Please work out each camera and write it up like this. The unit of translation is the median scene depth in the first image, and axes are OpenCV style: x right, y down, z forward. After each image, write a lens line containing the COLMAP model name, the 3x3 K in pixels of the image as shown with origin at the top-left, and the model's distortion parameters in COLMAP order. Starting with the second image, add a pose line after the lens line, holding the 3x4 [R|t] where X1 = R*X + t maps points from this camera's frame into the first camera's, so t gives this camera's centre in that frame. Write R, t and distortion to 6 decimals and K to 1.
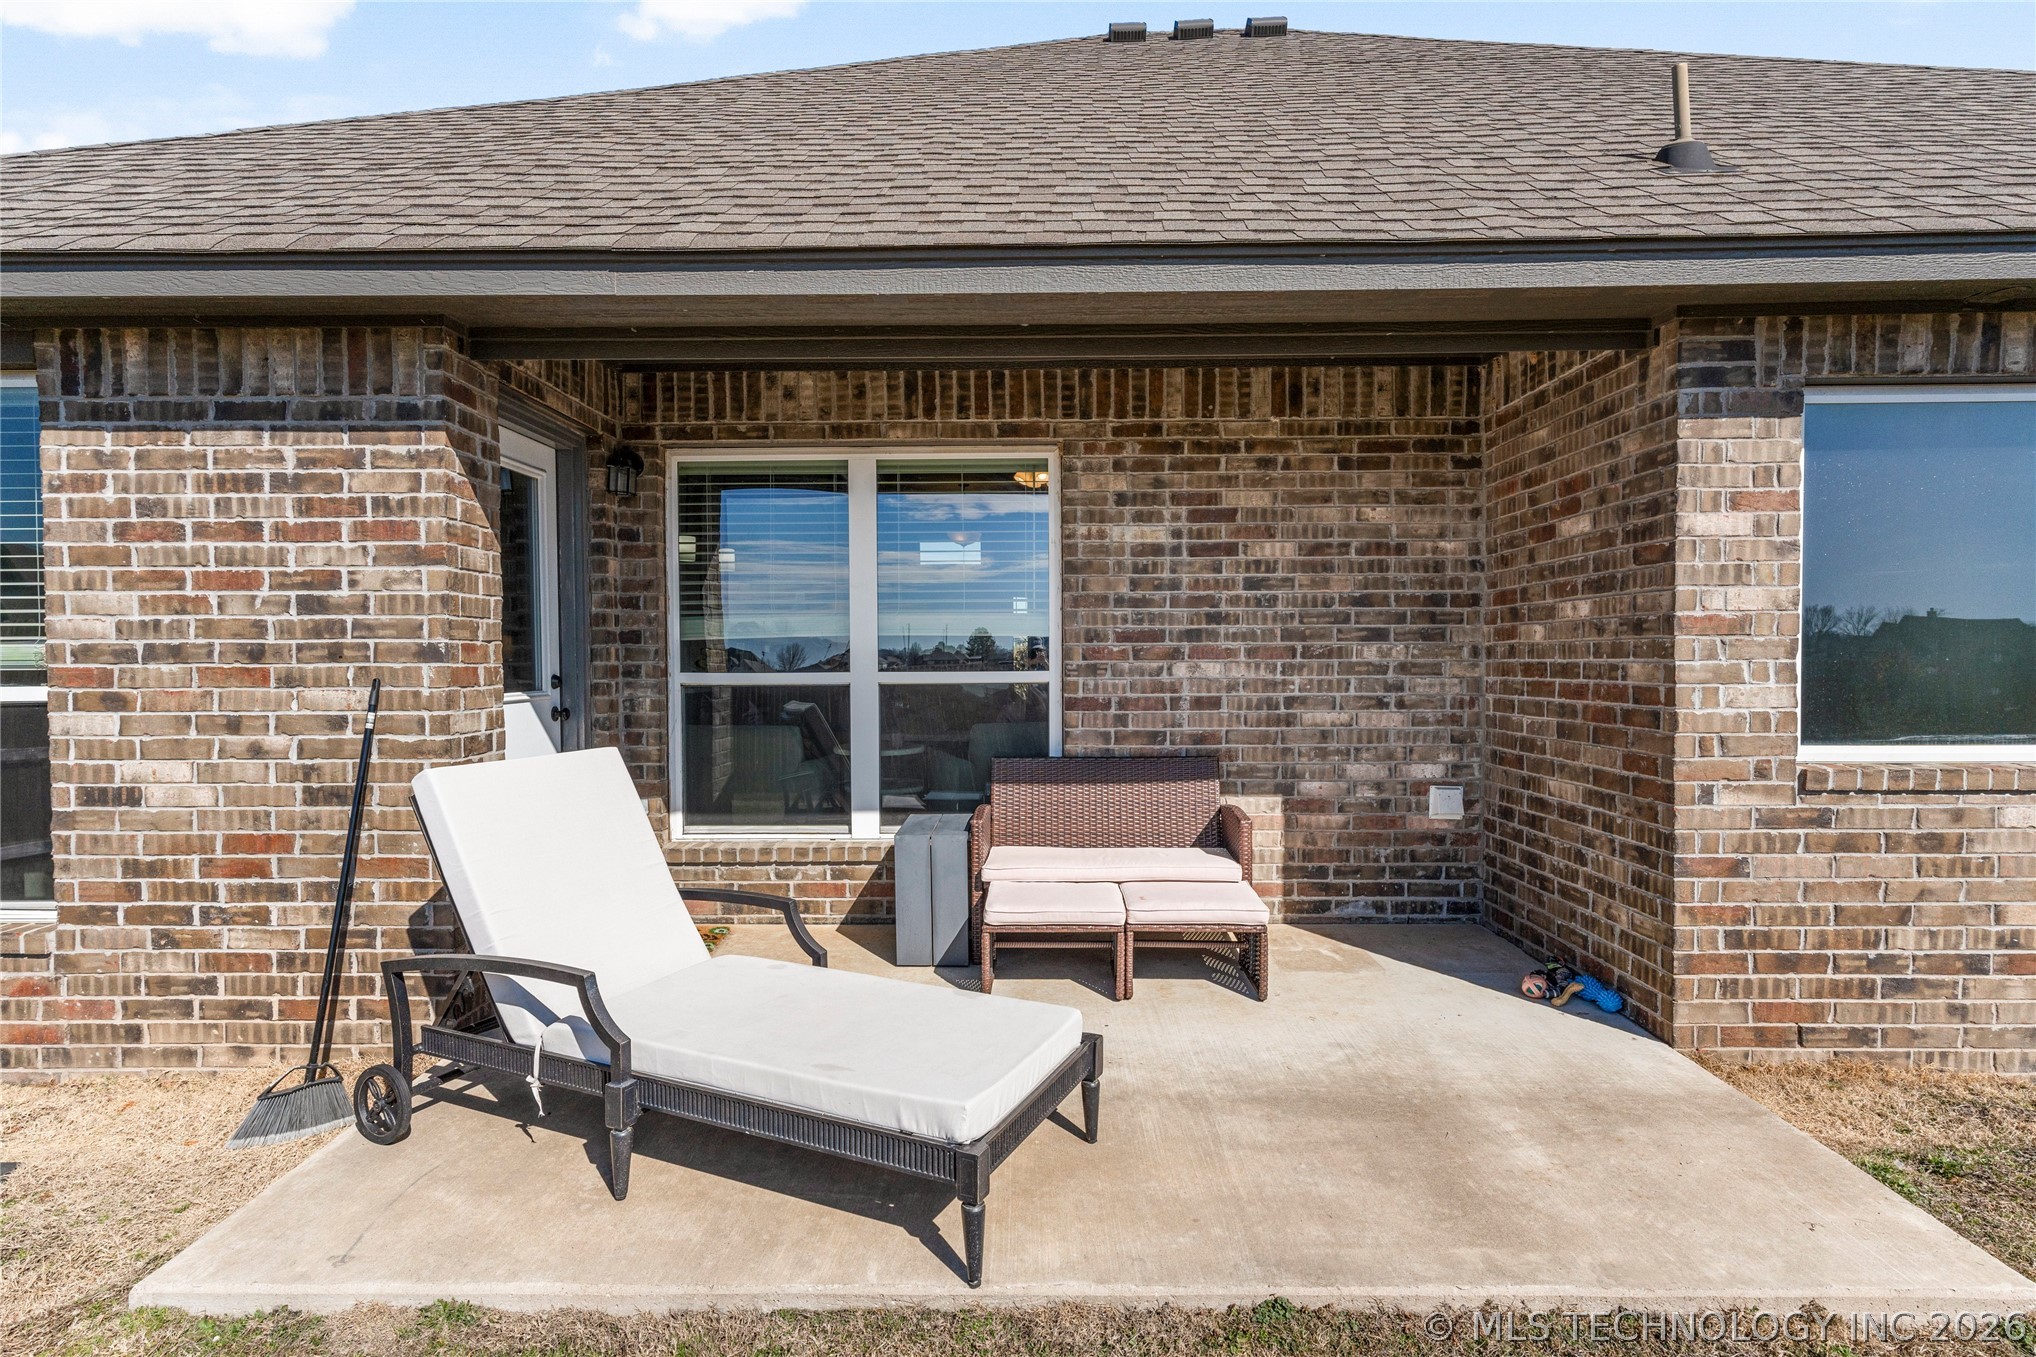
lens RADIAL K [[1017.1, 0, 1010.6], [0, 1017.1, 684.2], [0, 0, 1]] dist [-0.000226, 0.001917]
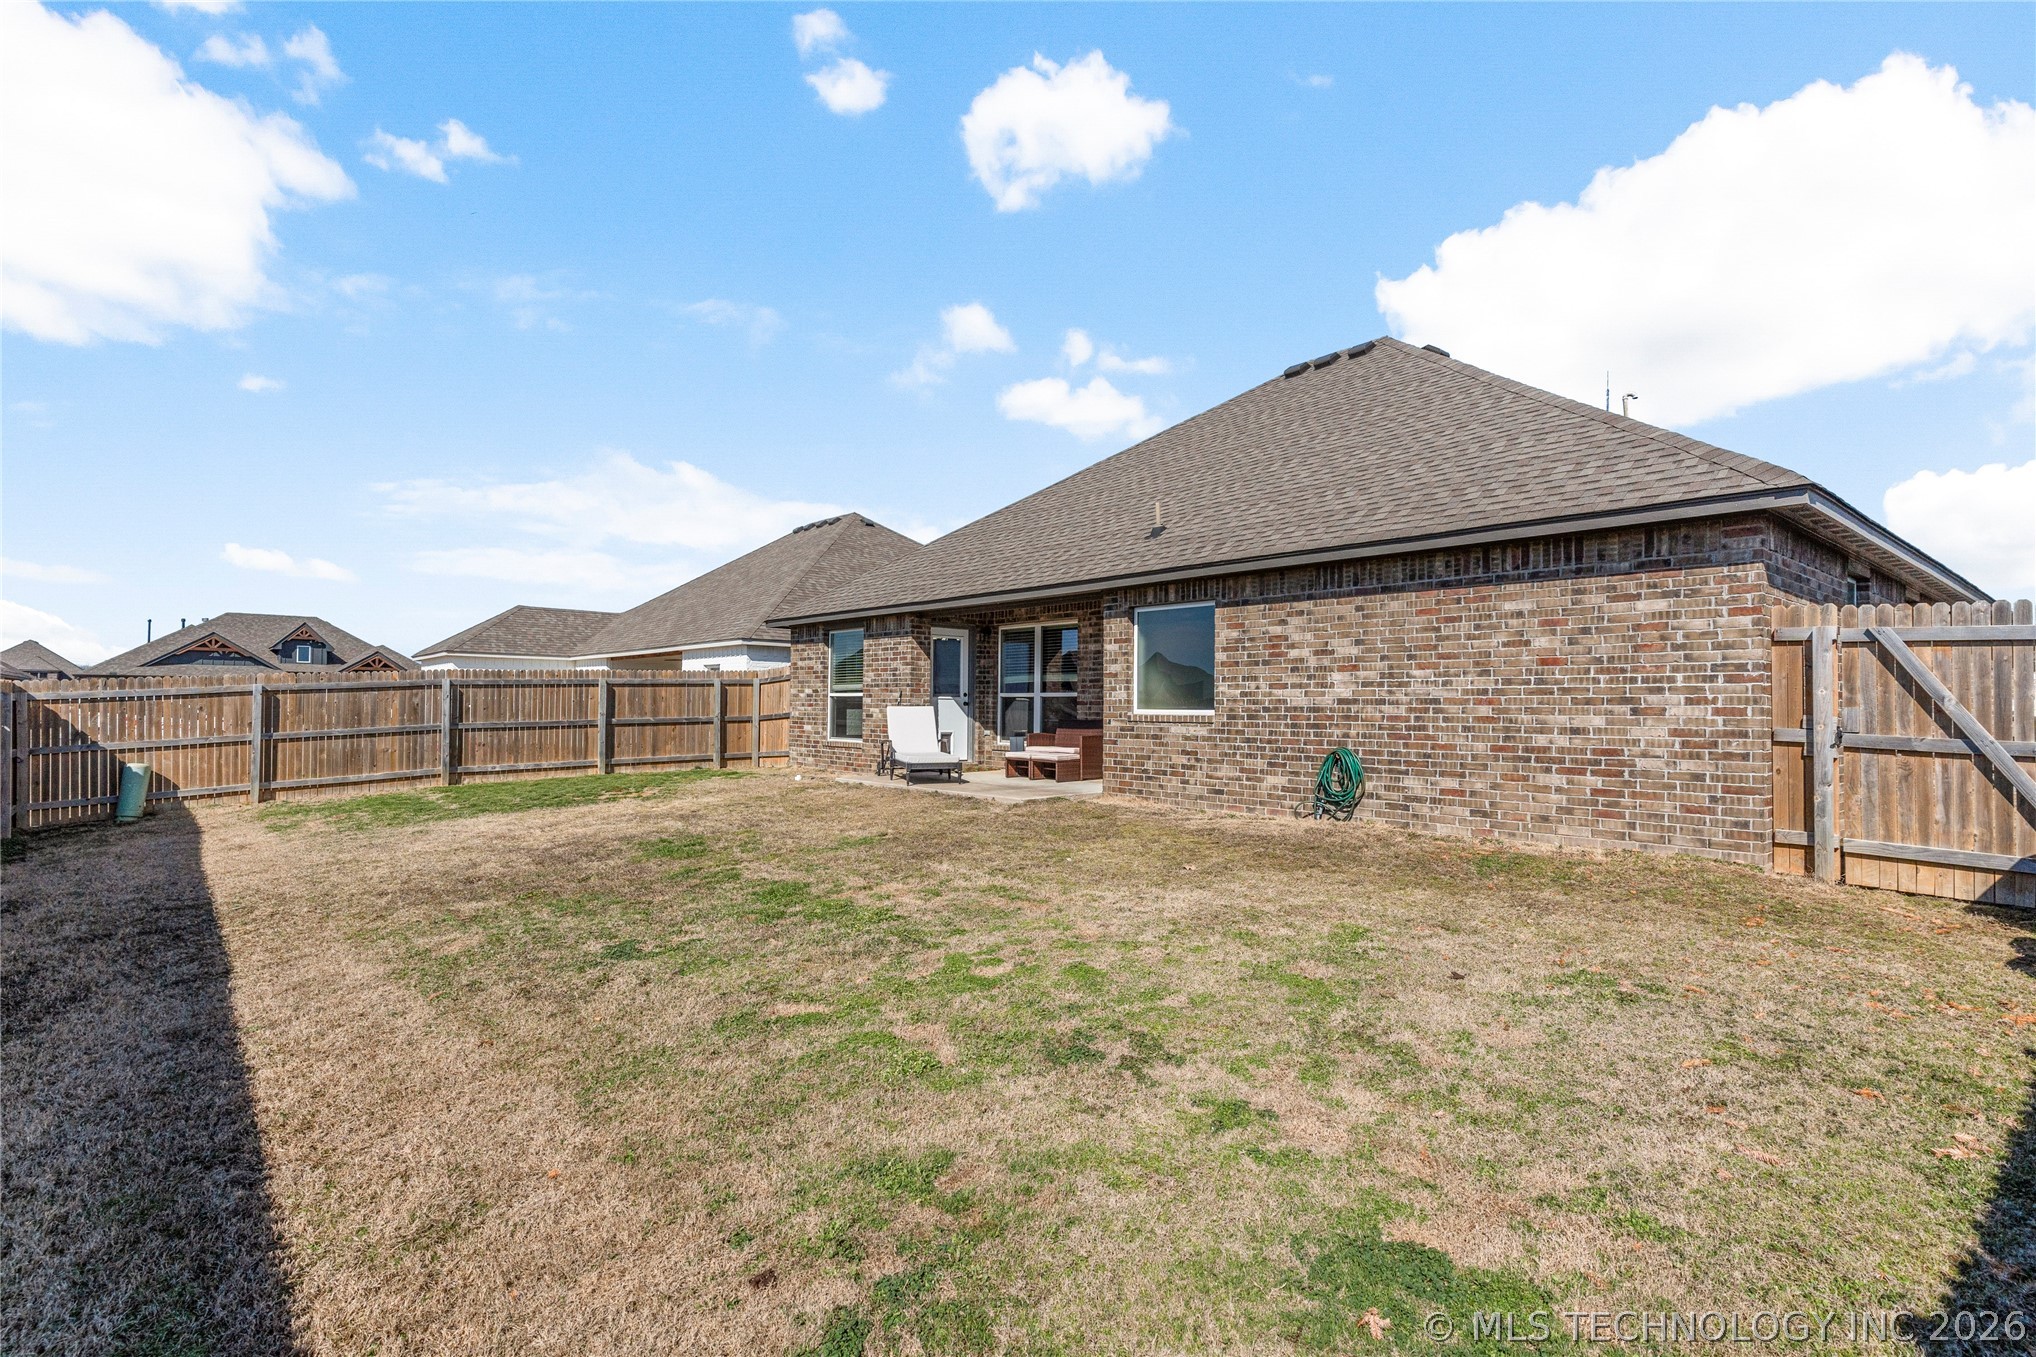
lens RADIAL K [[941.2, 0, 1029.2], [0, 941.2, 691.7], [0, 0, 1]] dist [0.001949, 0.000030]
pose [[0.678348, -0.001184, -0.734740, 2.856412], [-0.034330, 0.998855, -0.033304, 0.119022], [0.733939, 0.047815, 0.677530, -1.438516]]
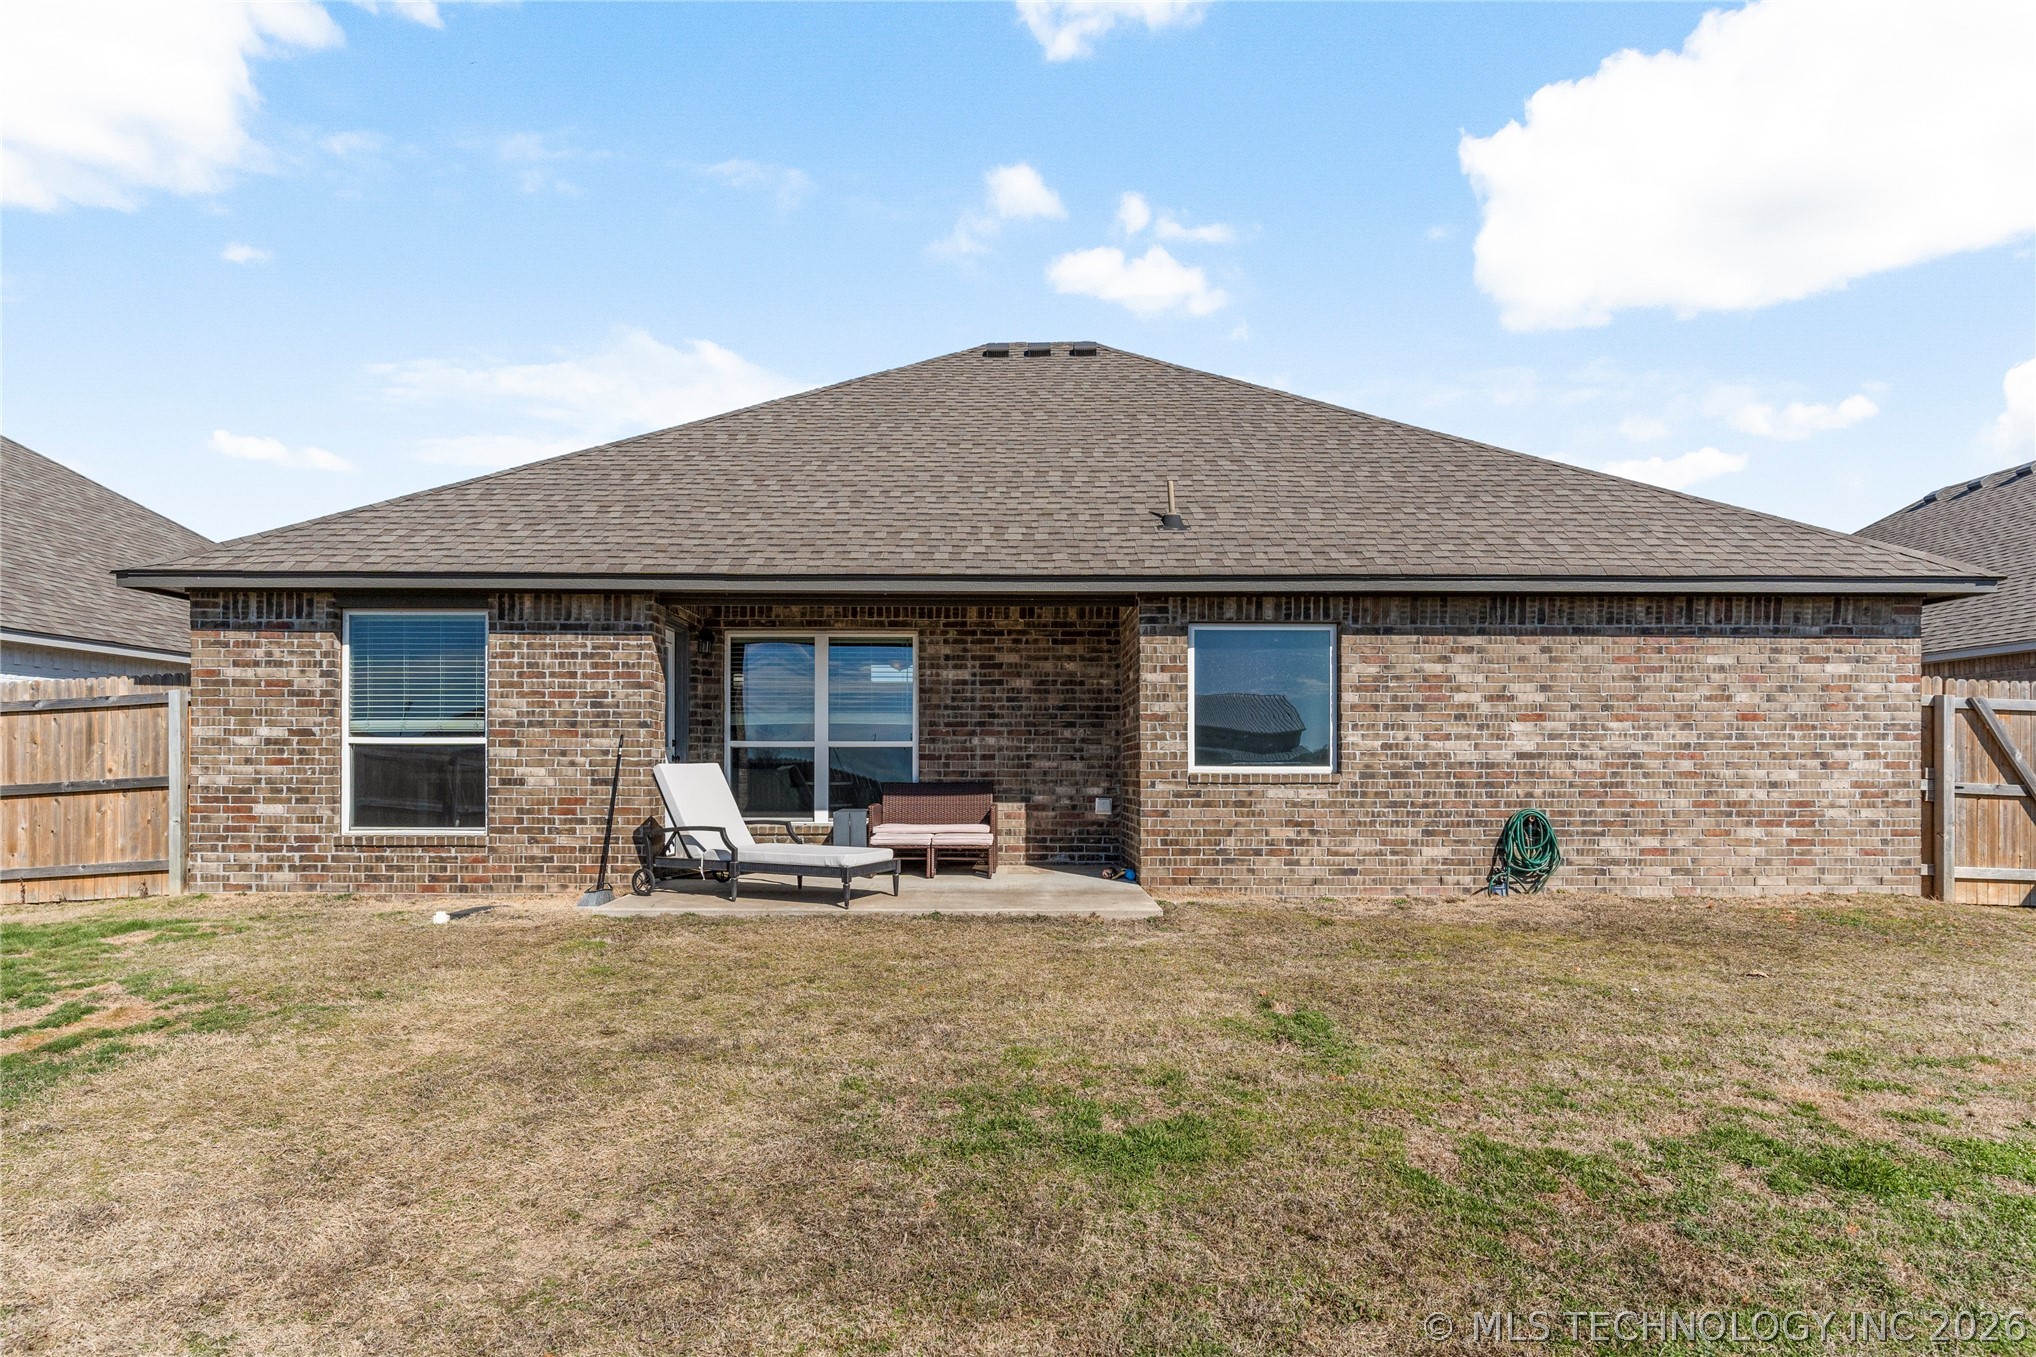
lens RADIAL K [[1017.1, 0, 988.9], [0, 1017.1, 772.7], [0, 0, 1]] dist [-0.000226, 0.001917]
pose [[0.999949, 0.007965, 0.006133, 0.253872], [-0.007821, 0.999700, -0.023232, 0.136432], [-0.006316, 0.023183, 0.999711, -1.467016]]
